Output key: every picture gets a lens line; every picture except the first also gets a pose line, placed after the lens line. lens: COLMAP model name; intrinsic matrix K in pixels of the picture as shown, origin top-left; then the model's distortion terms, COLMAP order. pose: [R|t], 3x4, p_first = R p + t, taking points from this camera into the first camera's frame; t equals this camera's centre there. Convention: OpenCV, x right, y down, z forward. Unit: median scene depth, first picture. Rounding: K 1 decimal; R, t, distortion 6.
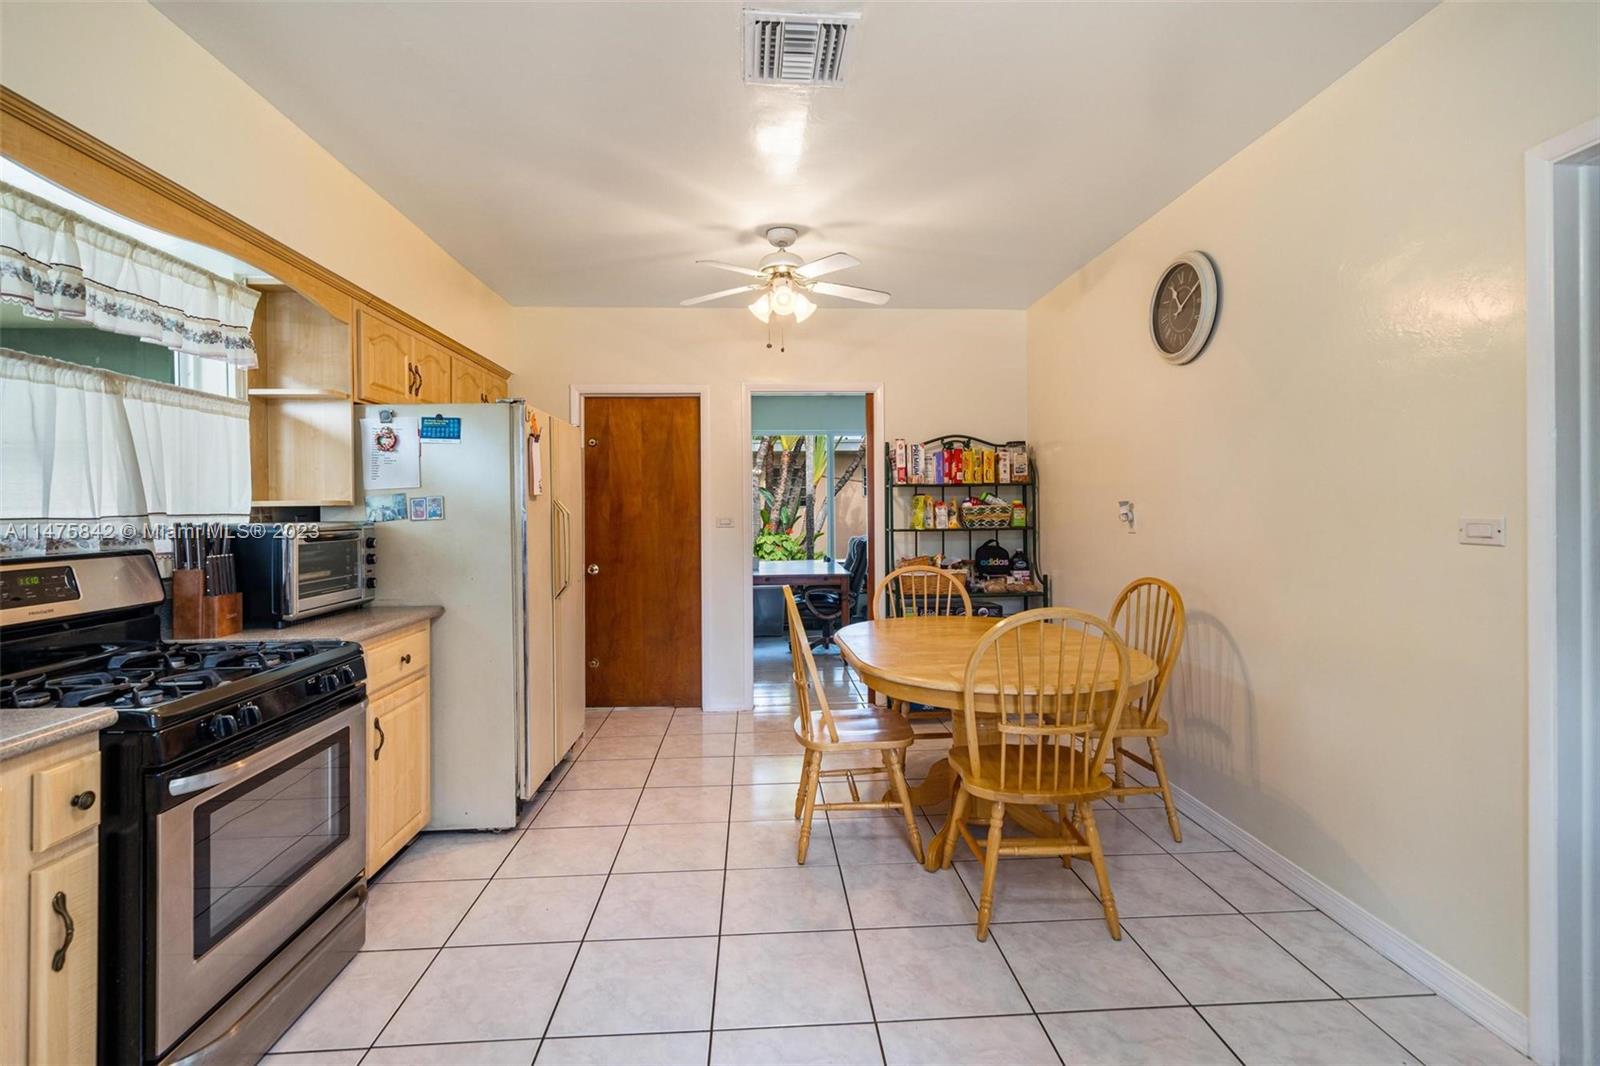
lens RADIAL K [[738.4, 0, 793.2], [0, 738.4, 505.8], [0, 0, 1]] dist [0.028466, 0.000163]
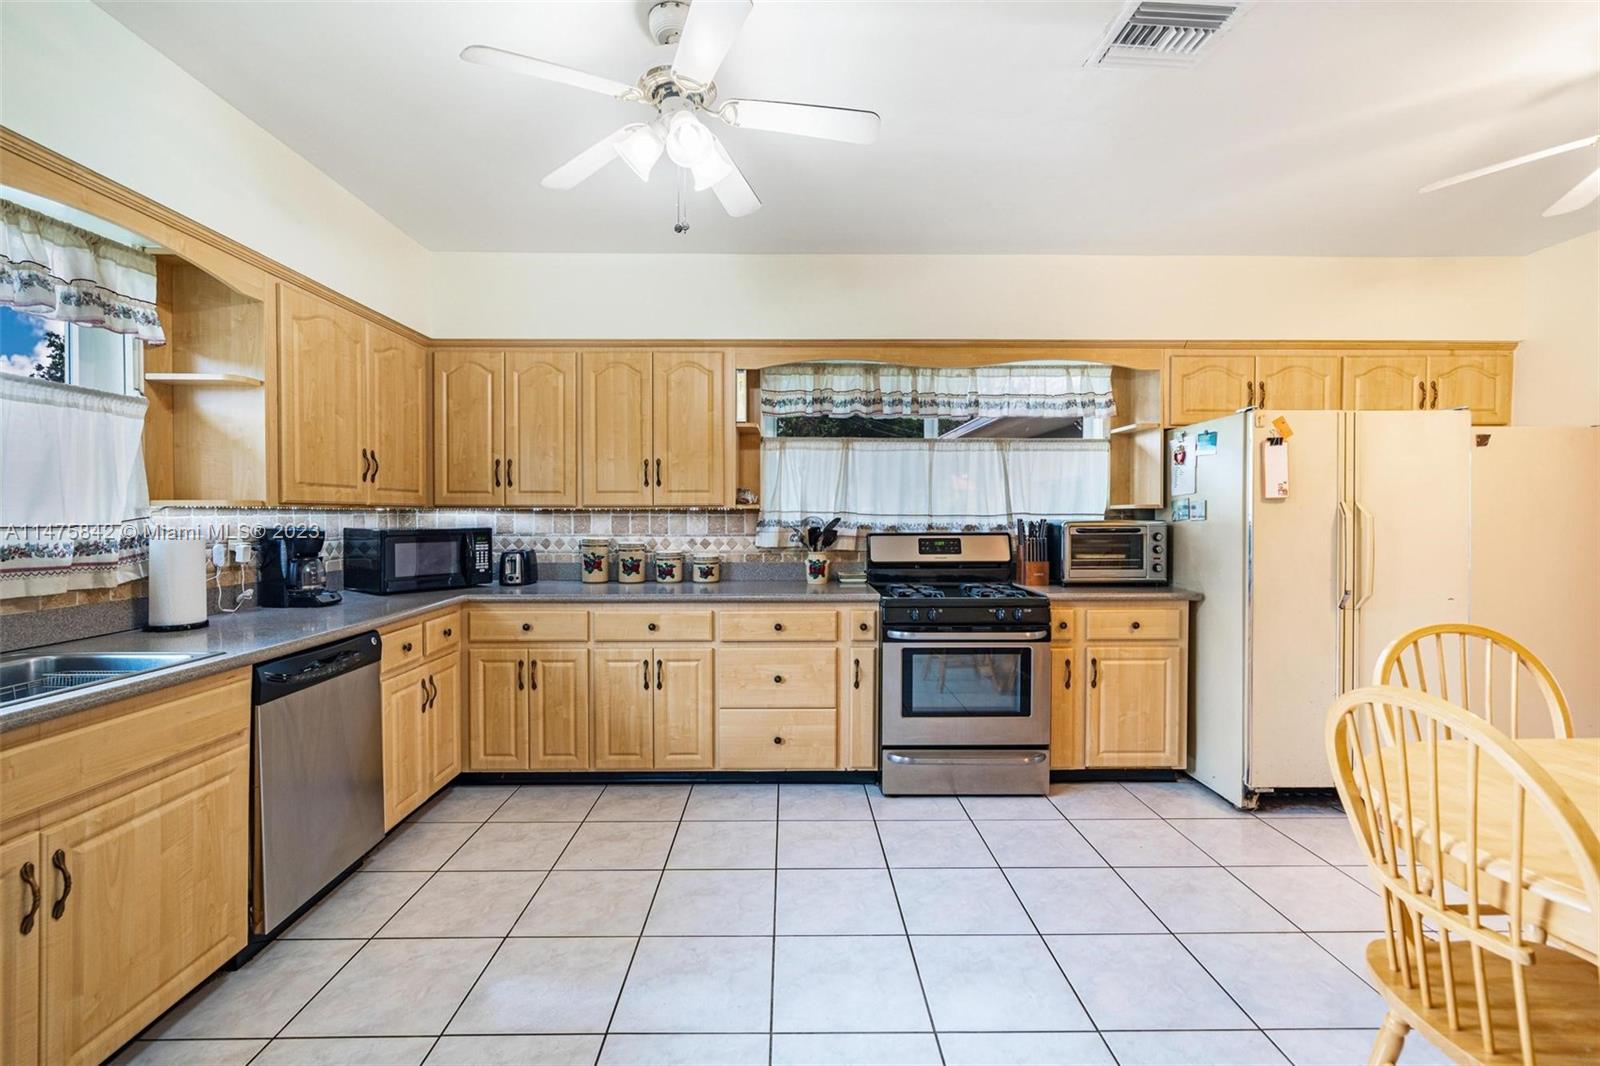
lens RADIAL K [[723.3, 0, 812.1], [0, 723.3, 524.7], [0, 0, 1]] dist [0.001095, 0.000071]
pose [[-0.021513, 0.023309, -0.999497, 0.811392], [0.005147, 0.999718, 0.023204, -0.004504], [0.999755, -0.004645, -0.021627, 0.486347]]
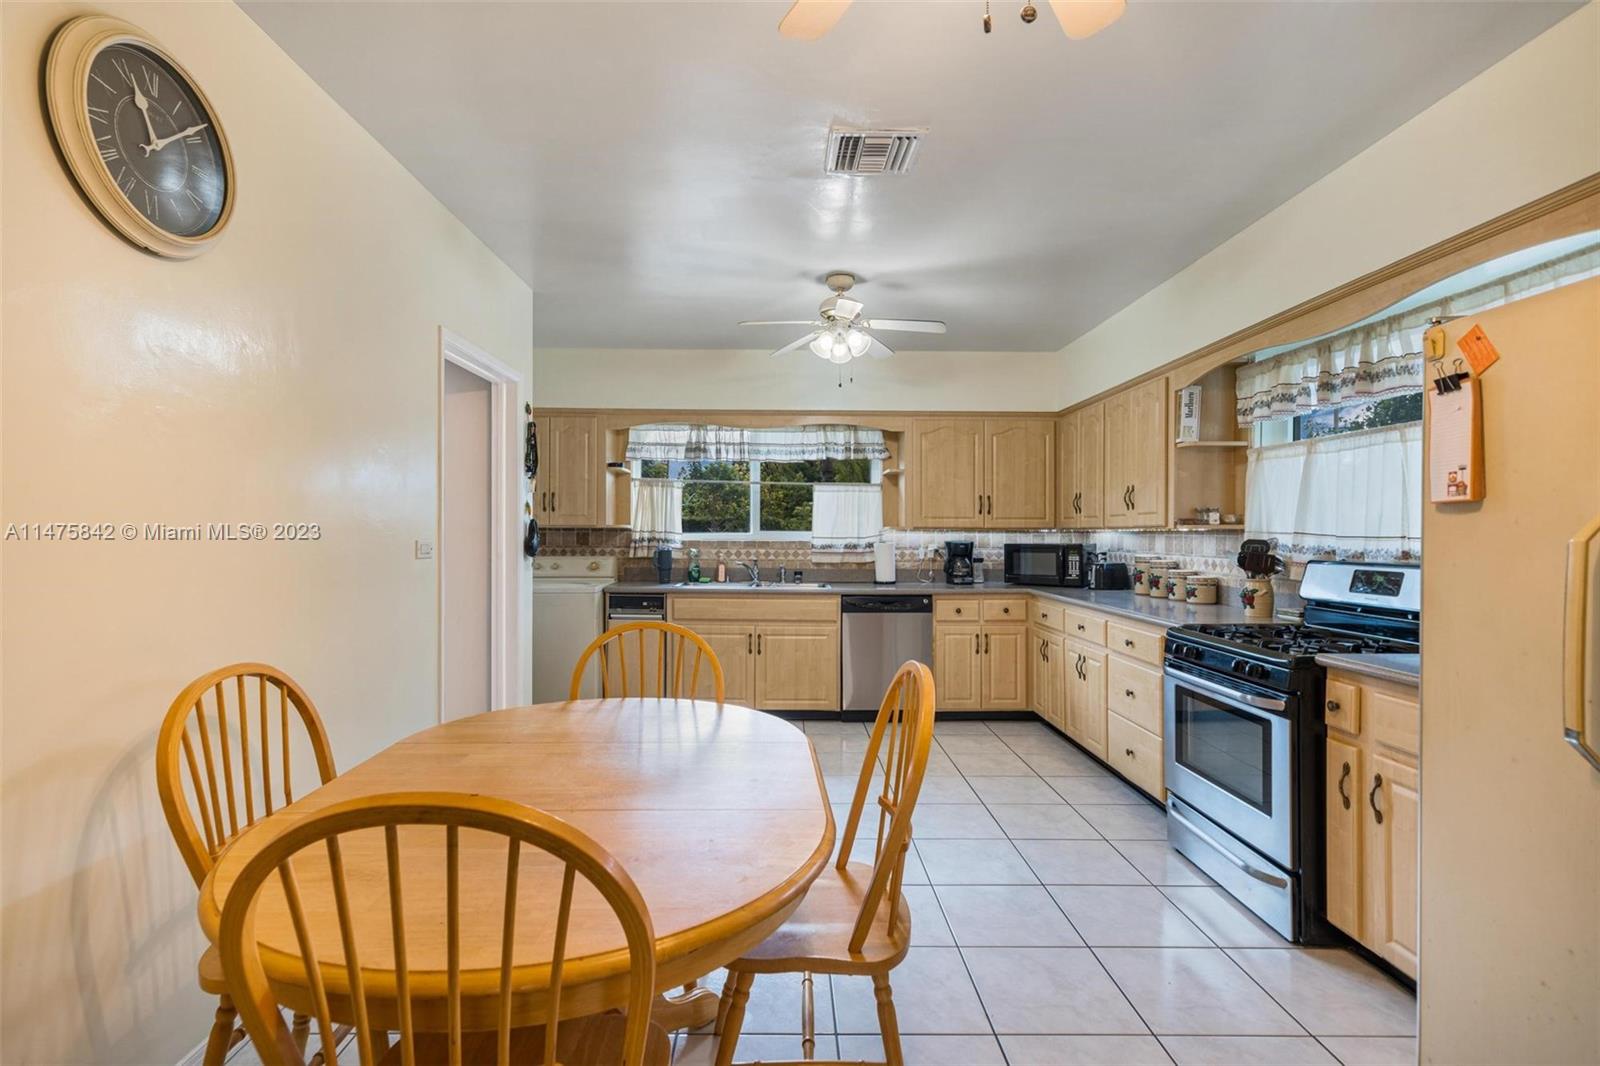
lens RADIAL K [[754.6, 0, 773.2], [0, 754.6, 534.2], [0, 0, 1]] dist [0.001156, 0.000112]
pose [[-0.998228, 0.003548, 0.059398, 0.082874], [0.003354, 0.999989, -0.003367, 0.008870], [-0.059409, -0.003162, -0.998229, 1.880857]]
